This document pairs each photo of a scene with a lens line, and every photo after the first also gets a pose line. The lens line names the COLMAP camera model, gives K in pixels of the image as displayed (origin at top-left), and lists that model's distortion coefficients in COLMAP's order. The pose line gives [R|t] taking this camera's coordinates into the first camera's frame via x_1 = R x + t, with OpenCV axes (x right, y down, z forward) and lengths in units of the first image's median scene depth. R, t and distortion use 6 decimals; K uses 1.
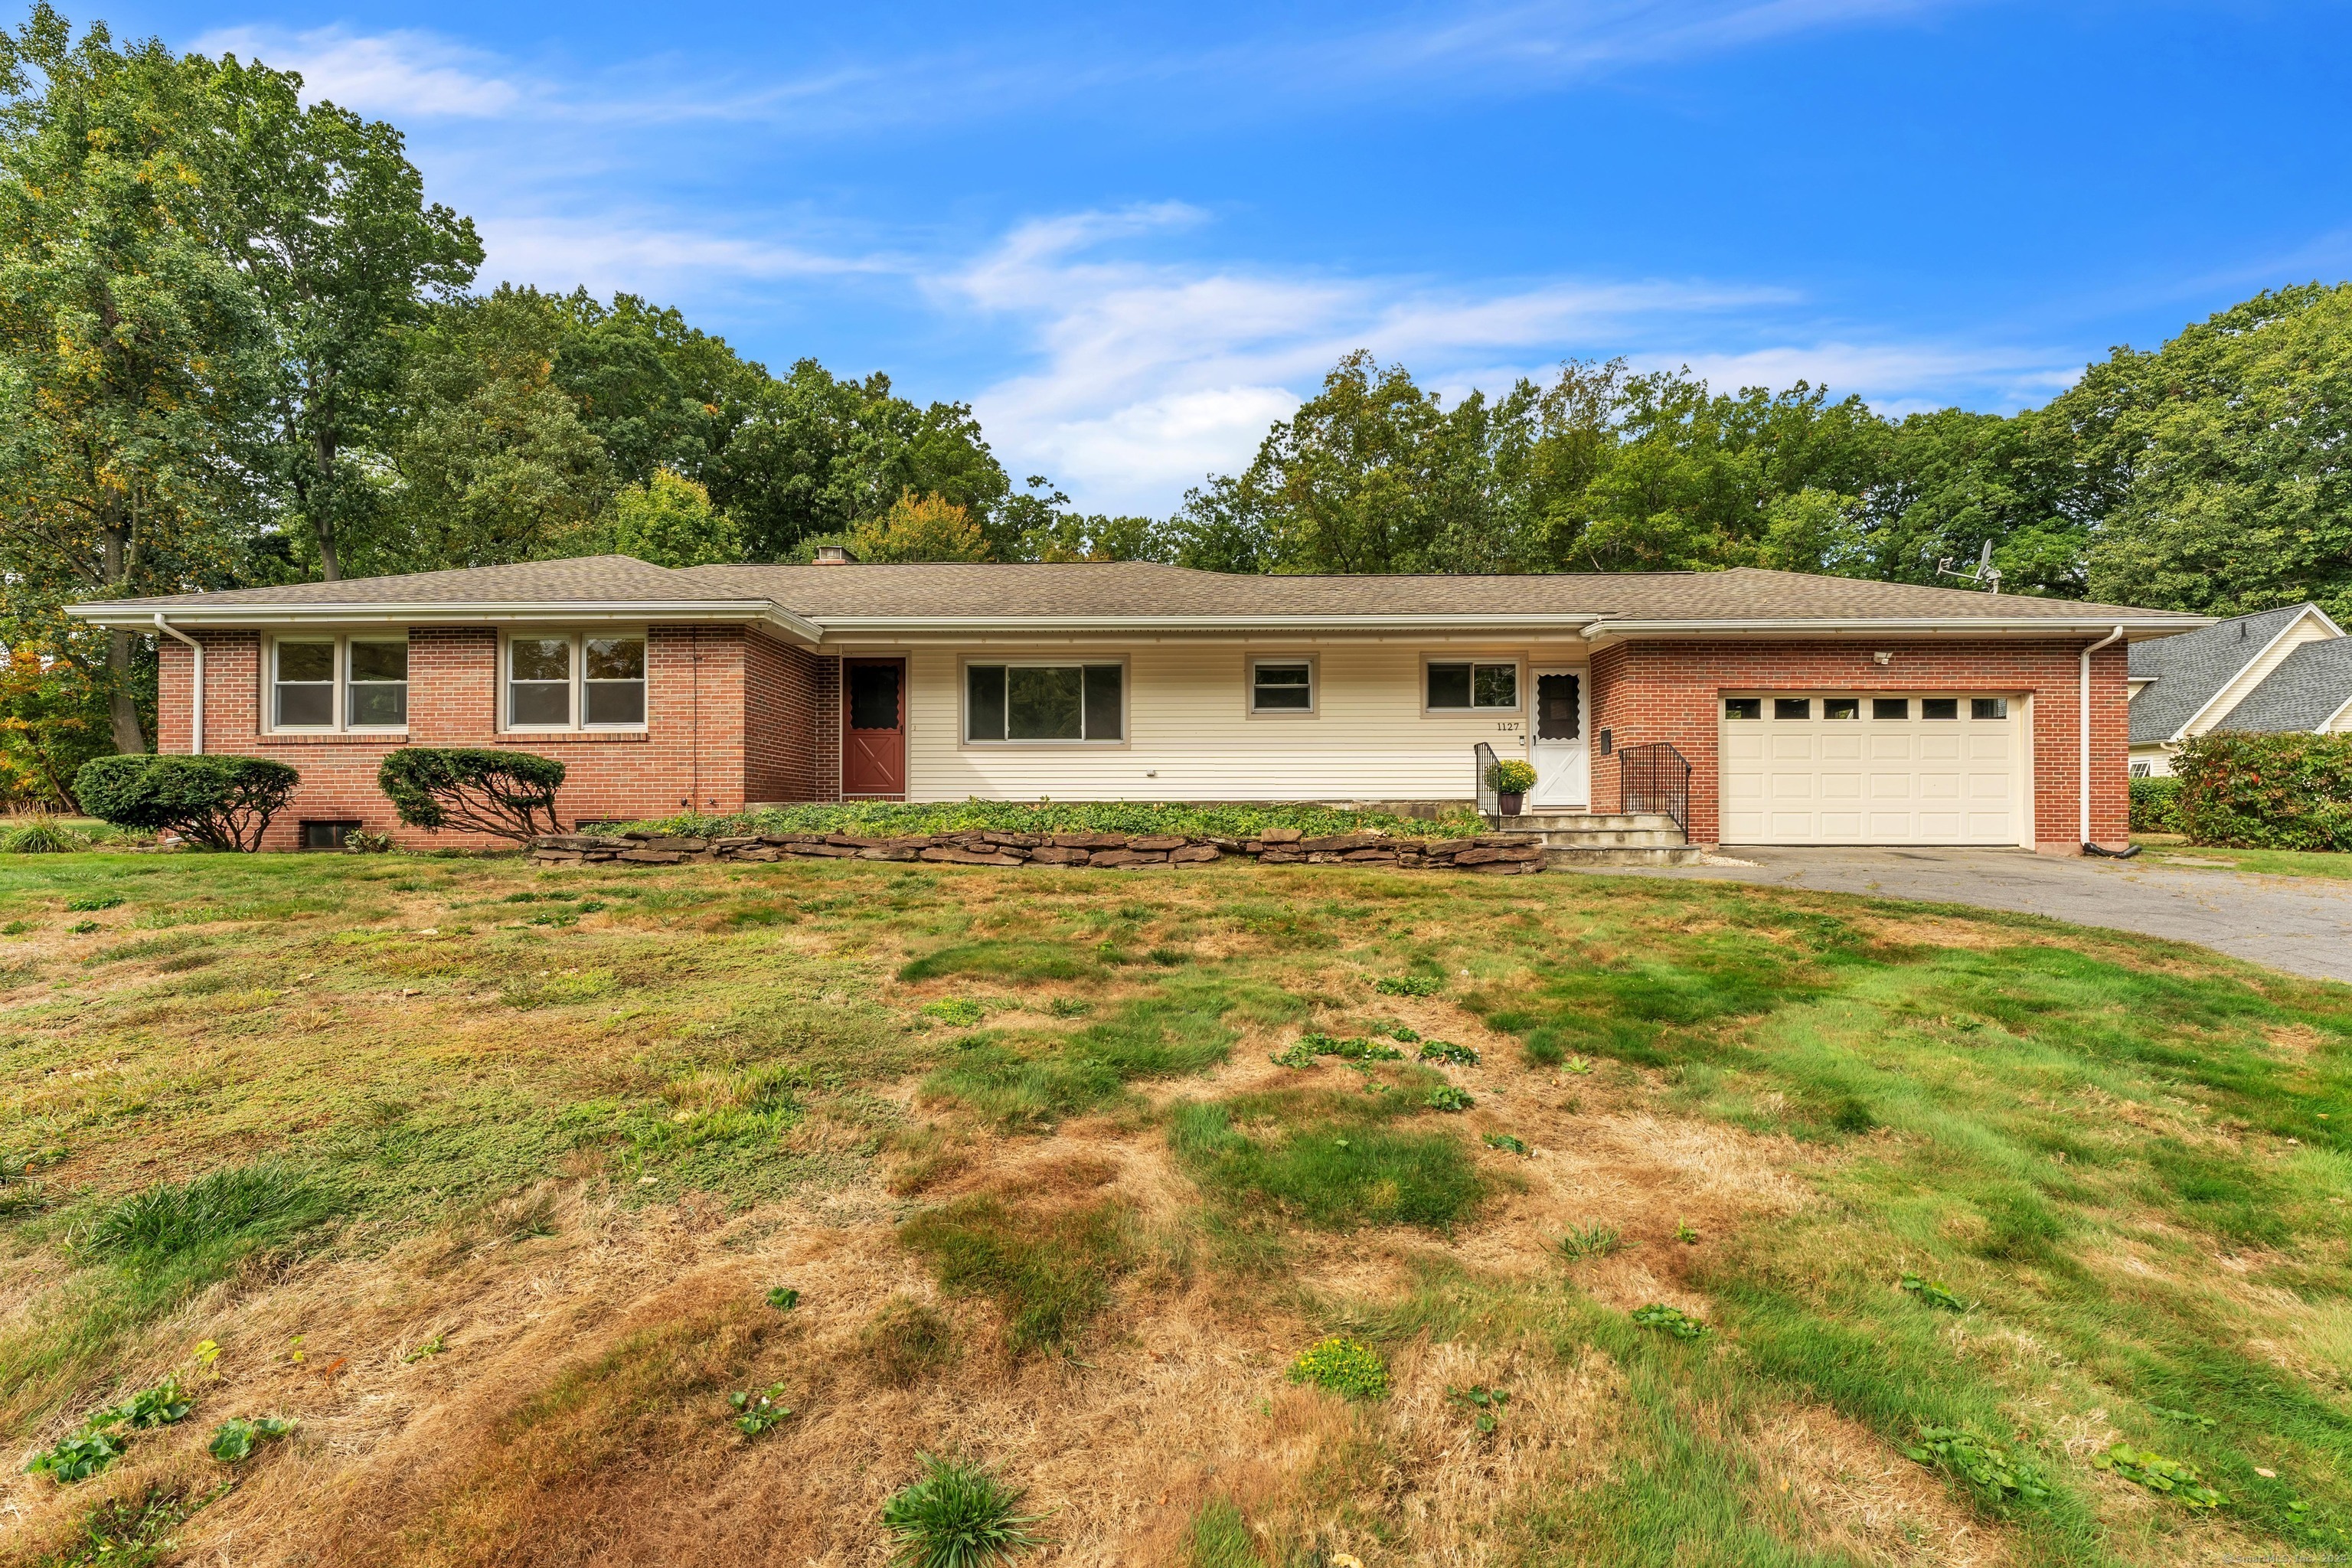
lens RADIAL K [[1018.7, 0, 1157.3], [0, 1018.7, 819.3], [0, 0, 1]] dist [-0.009134, 0.001026]
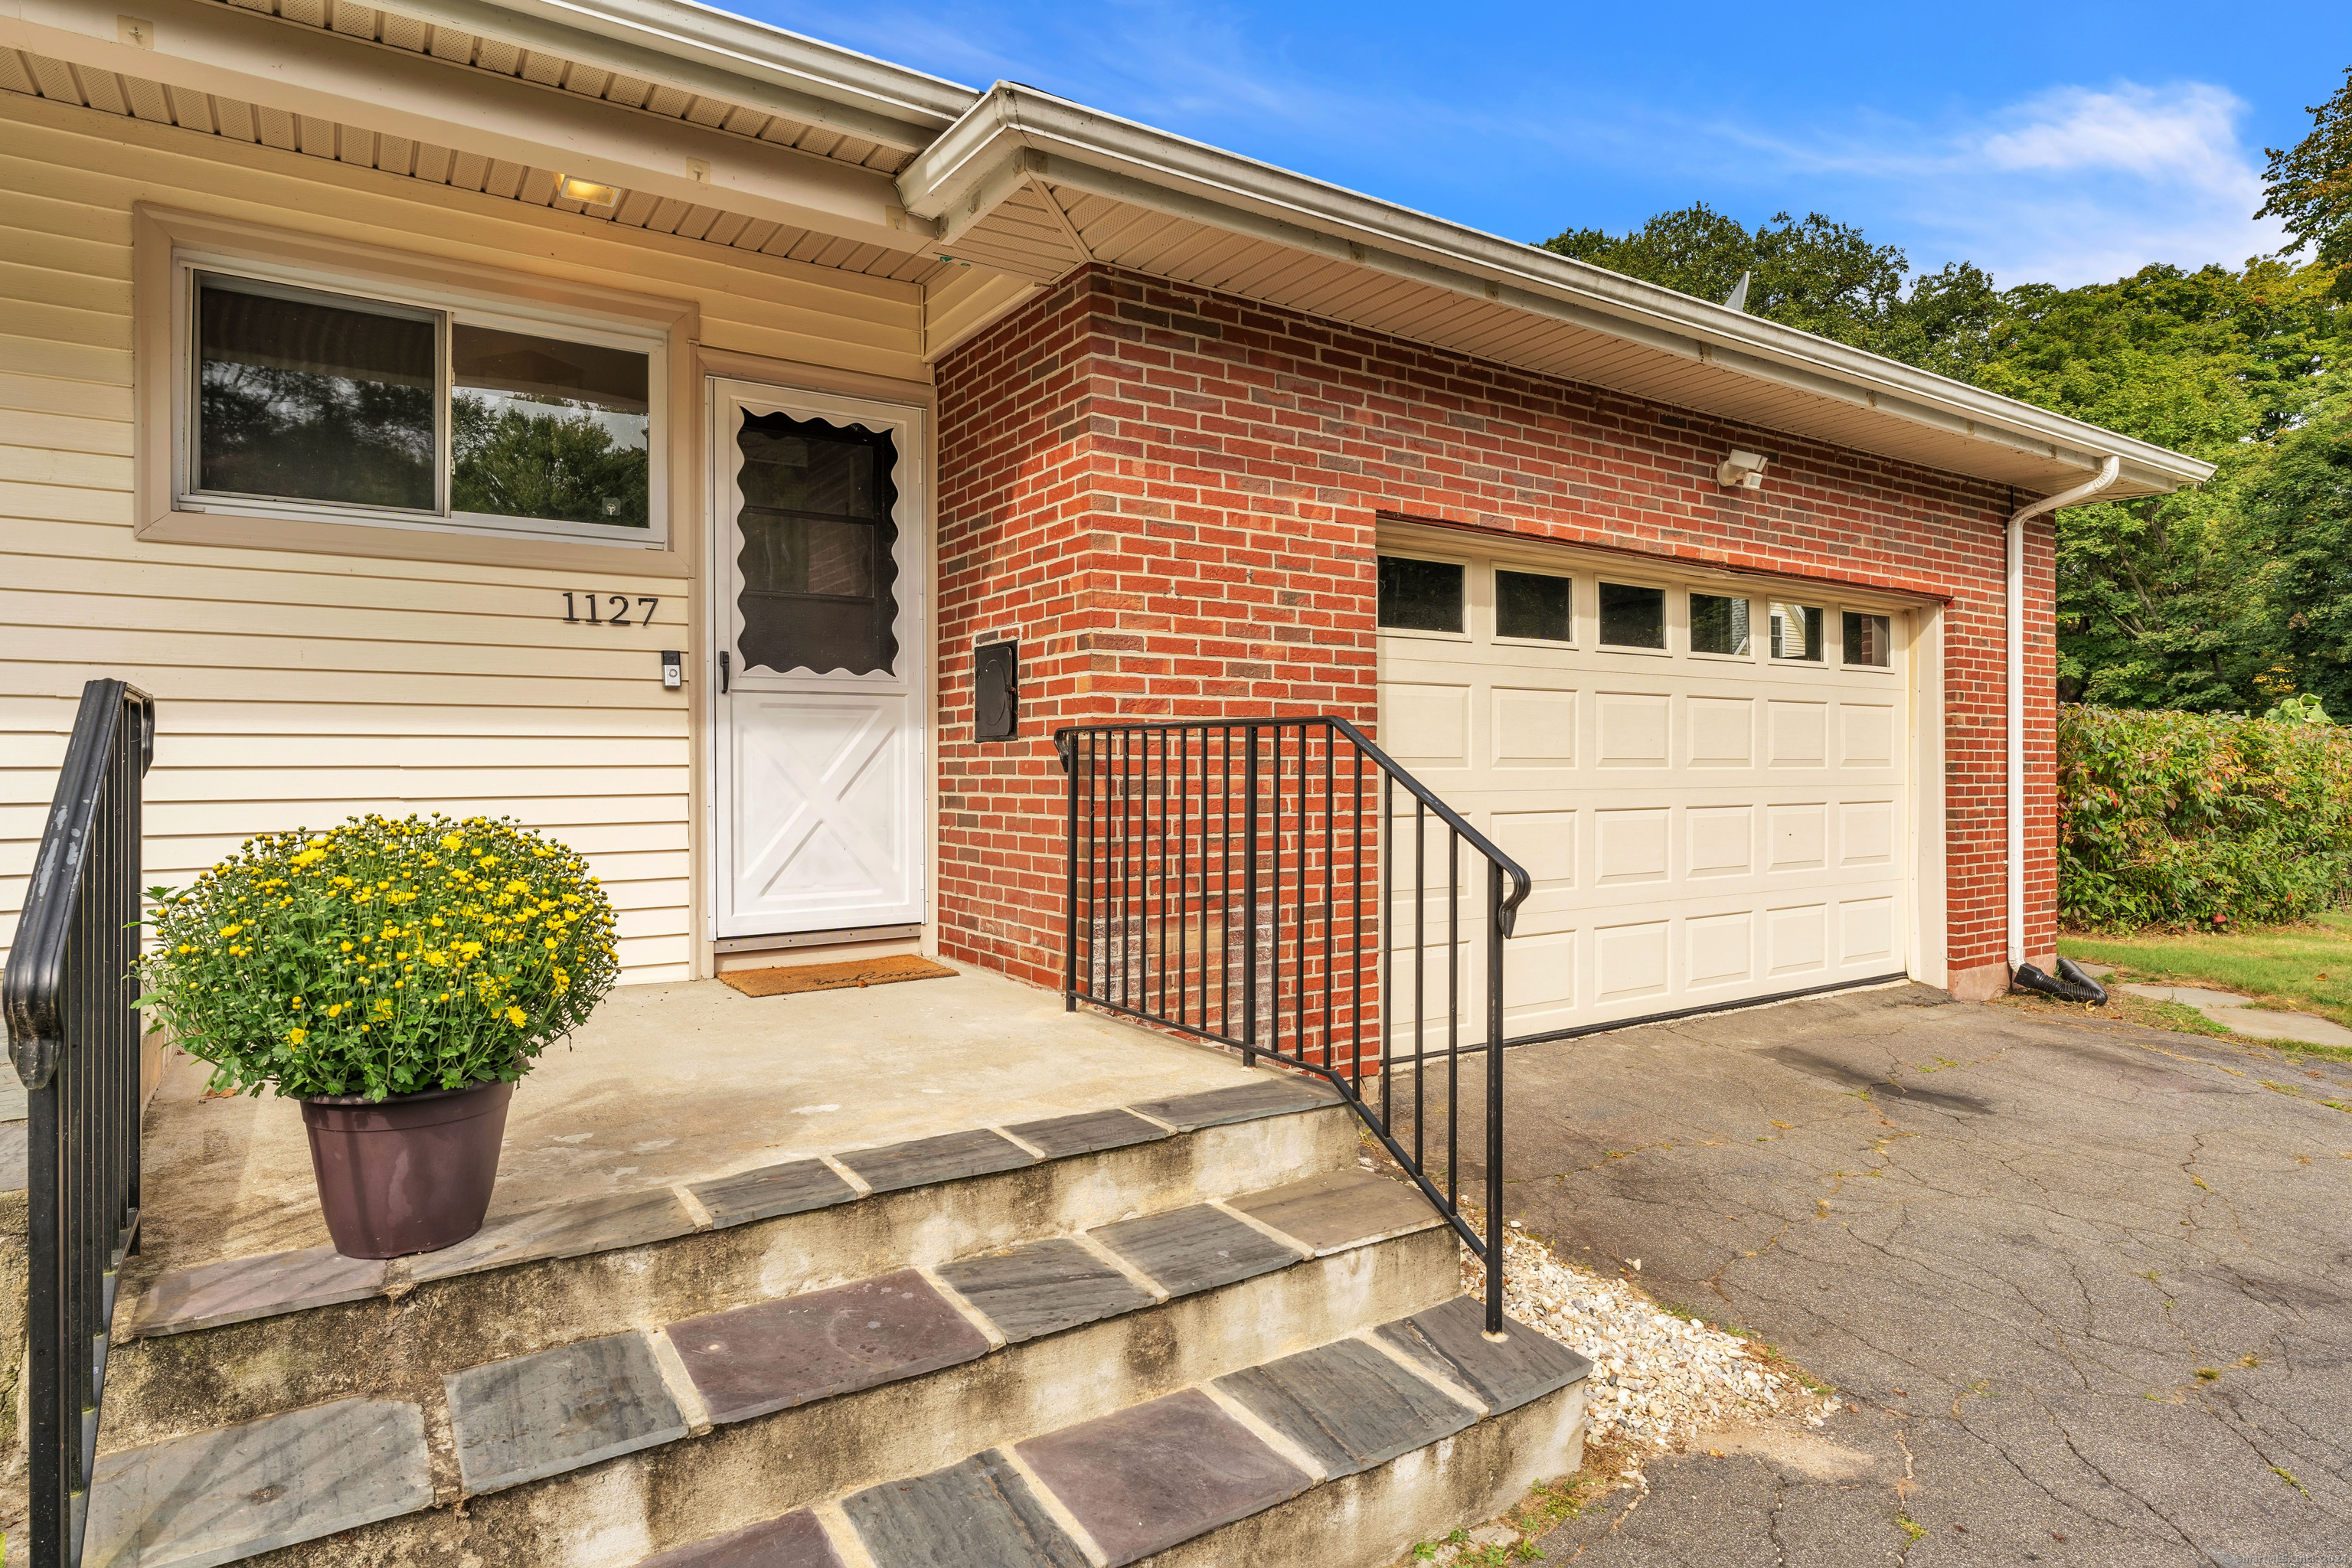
lens RADIAL K [[1292.3, 0, 1152.4], [0, 1292.3, 763.2], [0, 0, 1]] dist [0.000714, 0.000801]
pose [[0.830172, 0.001342, 0.557506, 0.280453], [-0.002918, 0.999994, 0.001938, -0.056036], [-0.557500, -0.003235, 0.830171, 0.678471]]
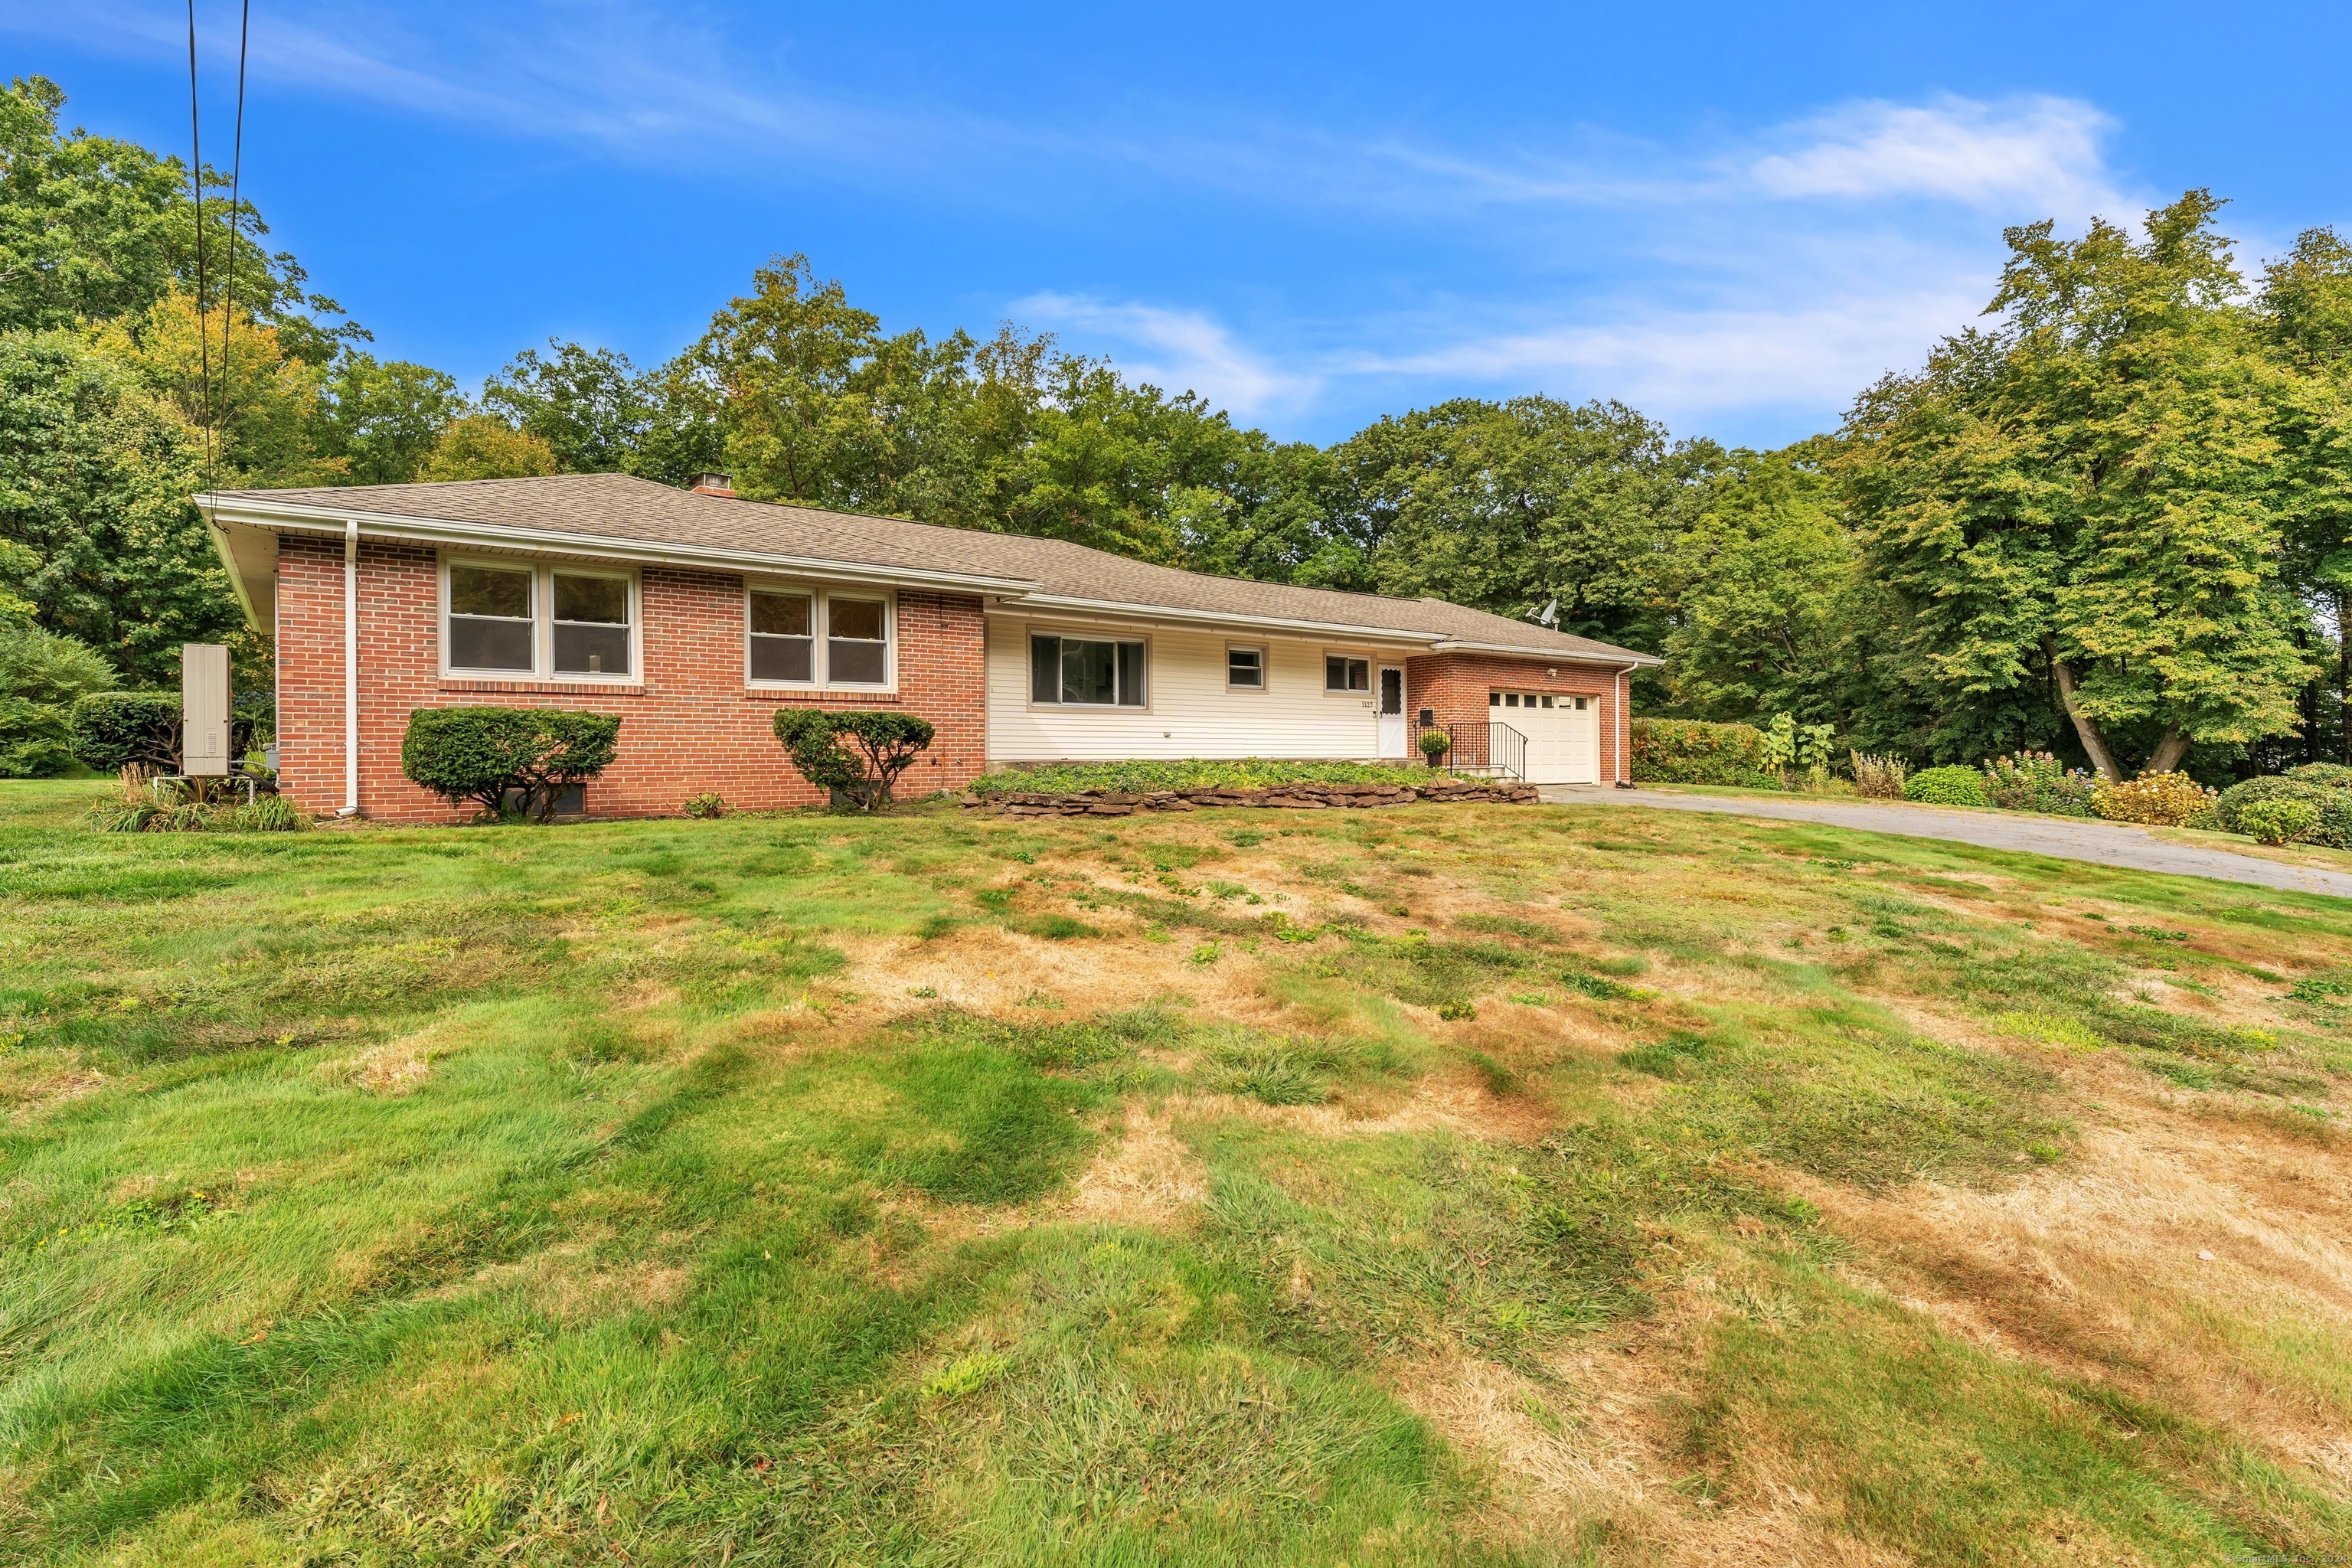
lens RADIAL K [[1129.2, 0, 1174.6], [0, 1129.2, 782.6], [0, 0, 1]] dist [-0.002526, -0.000352]
pose [[0.778976, -0.015173, 0.626871, -0.847844], [0.004123, 0.999810, 0.019076, -0.013669], [-0.627041, -0.012275, 0.778890, -0.054857]]
